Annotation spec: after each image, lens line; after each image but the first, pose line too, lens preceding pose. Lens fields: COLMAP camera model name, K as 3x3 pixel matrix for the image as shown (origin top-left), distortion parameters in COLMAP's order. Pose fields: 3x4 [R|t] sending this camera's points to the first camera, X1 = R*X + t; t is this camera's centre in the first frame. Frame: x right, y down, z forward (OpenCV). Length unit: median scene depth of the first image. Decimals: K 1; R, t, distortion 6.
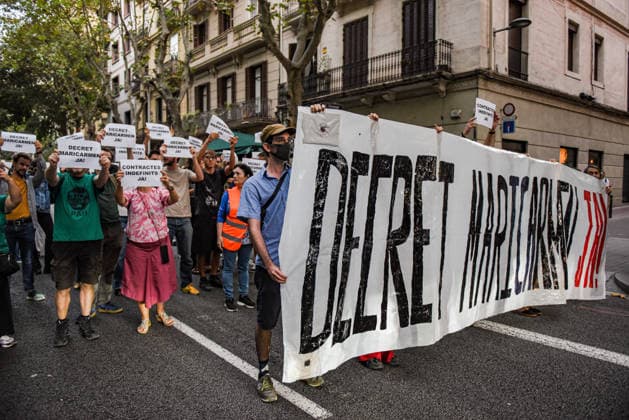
lens RADIAL K [[442.4, 0, 313.2], [0, 442.4, 202.6], [0, 0, 1]] dist [-0.013138, -0.002361]
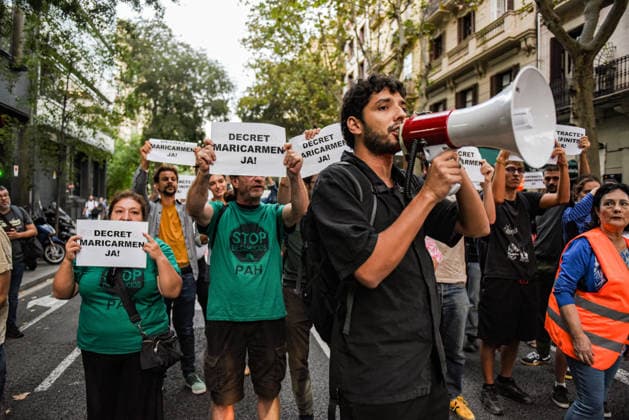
lens RADIAL K [[442.4, 0, 313.2], [0, 442.4, 202.6], [0, 0, 1]] dist [-0.013138, -0.002361]
pose [[0.877633, 0.003295, -0.479321, -0.069618], [-0.029850, 0.998411, -0.047791, -0.013869], [0.478402, 0.056251, 0.876337, 0.155511]]
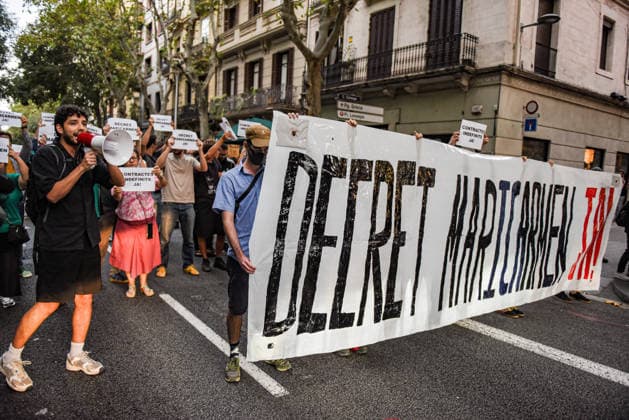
lens RADIAL K [[438.9, 0, 311.9], [0, 438.9, 206.8], [0, 0, 1]] dist [-0.004523, -0.005704]
pose [[0.996605, 0.055182, -0.061103, 0.026081], [-0.052547, 0.997652, 0.043921, -0.007121], [0.063383, -0.040561, 0.997165, -0.014142]]
